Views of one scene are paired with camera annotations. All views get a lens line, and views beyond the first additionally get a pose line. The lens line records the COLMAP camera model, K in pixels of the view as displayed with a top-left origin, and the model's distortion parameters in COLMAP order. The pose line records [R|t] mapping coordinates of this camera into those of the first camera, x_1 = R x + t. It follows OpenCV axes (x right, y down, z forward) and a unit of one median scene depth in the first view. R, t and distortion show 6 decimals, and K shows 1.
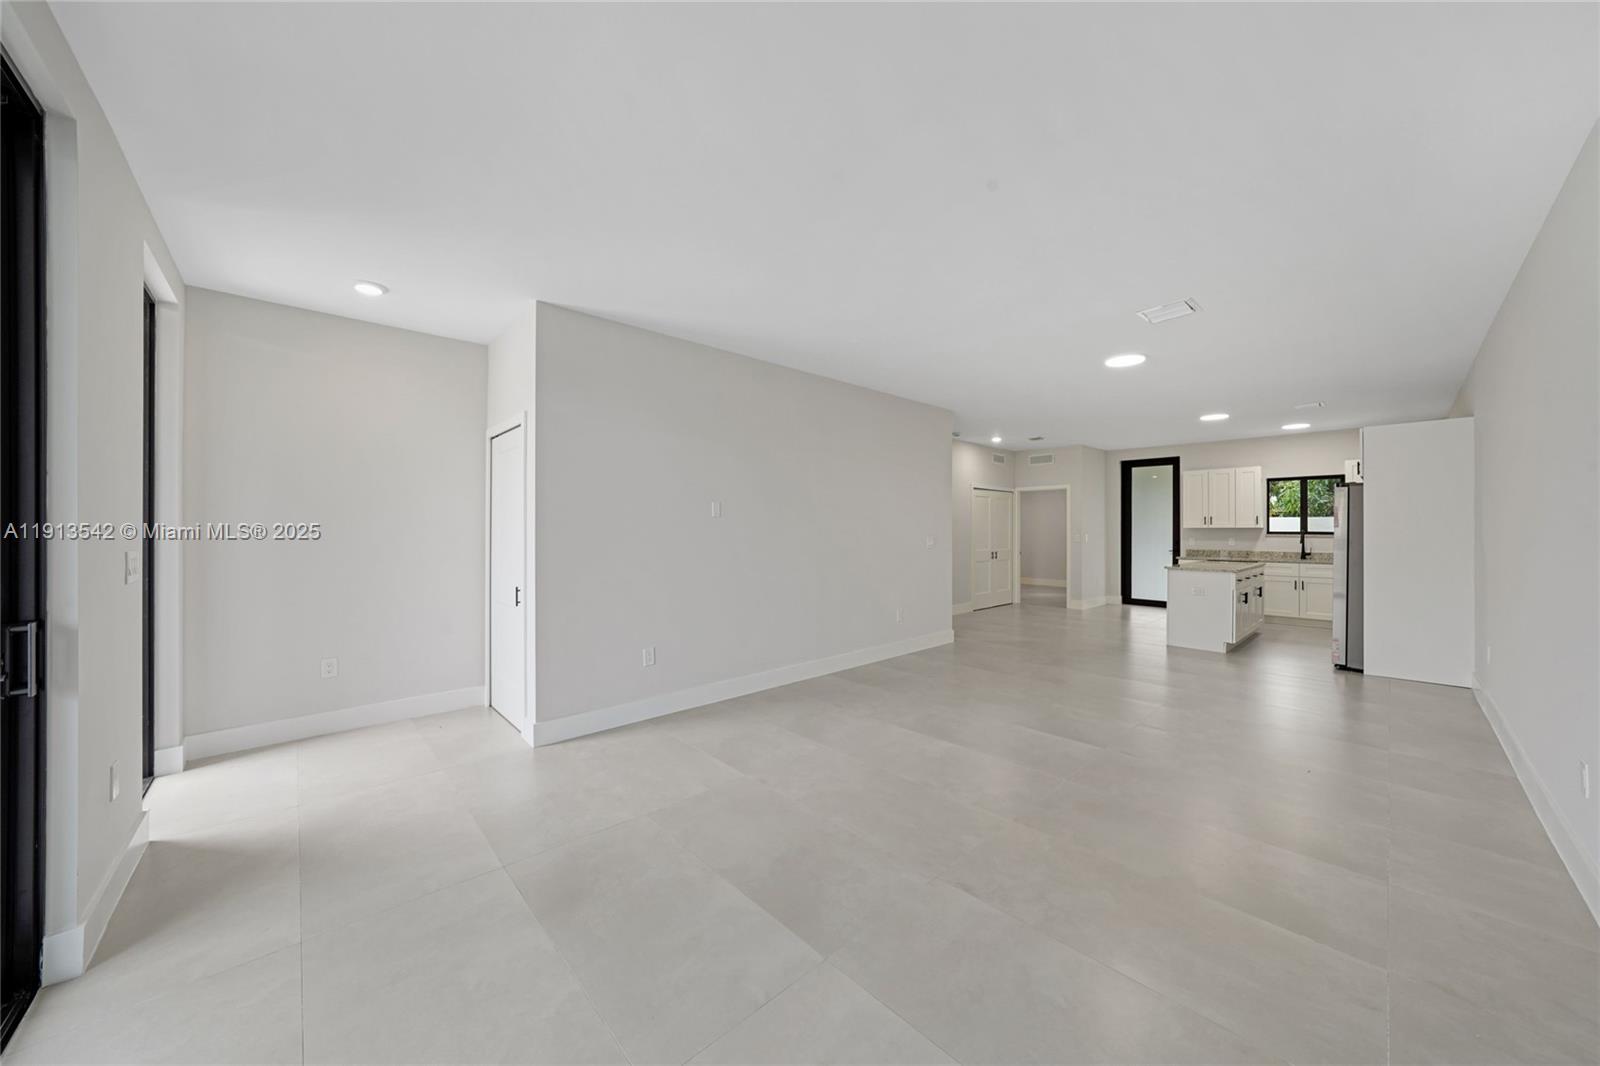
lens RADIAL K [[552.8, 0, 821.7], [0, 552.8, 529.1], [0, 0, 1]] dist [-0.000601, 0.000058]
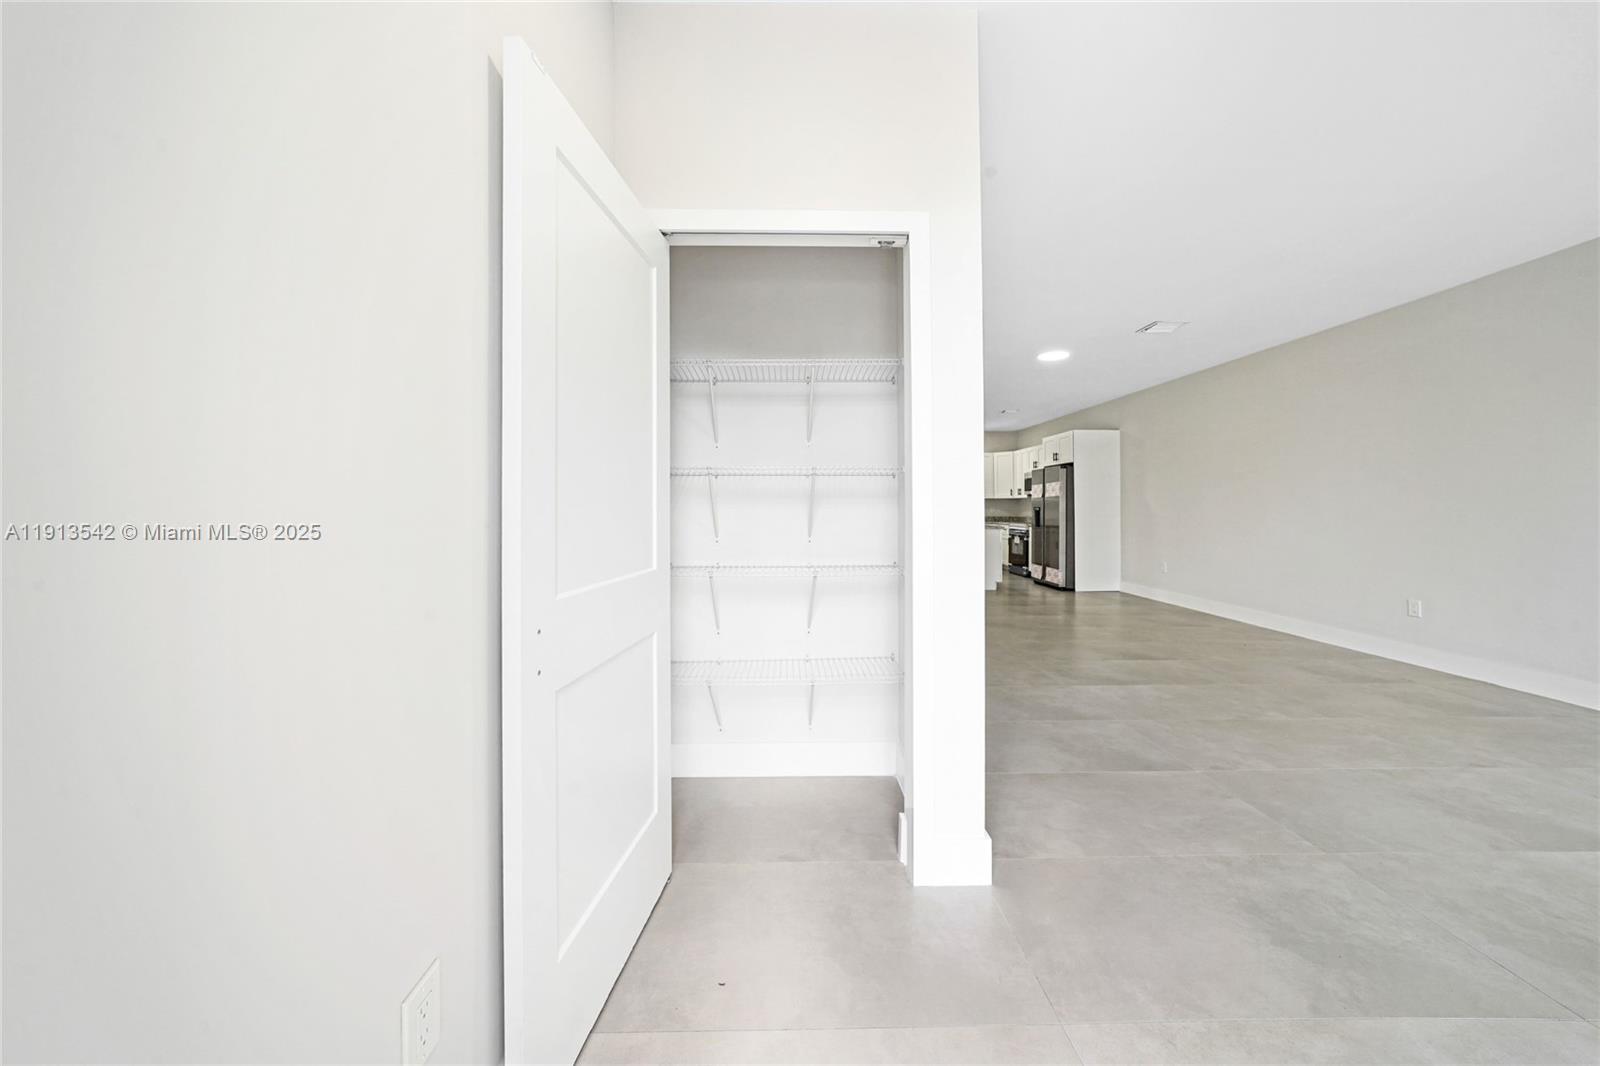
lens RADIAL K [[559.1, 0, 800.2], [0, 559.1, 505.8], [0, 0, 1]] dist [-0.000383, -0.000040]
pose [[0.683410, 0.002142, 0.730031, -0.391233], [0.001932, 0.999987, -0.004743, 0.019002], [-0.730032, 0.004652, 0.683397, 0.293951]]
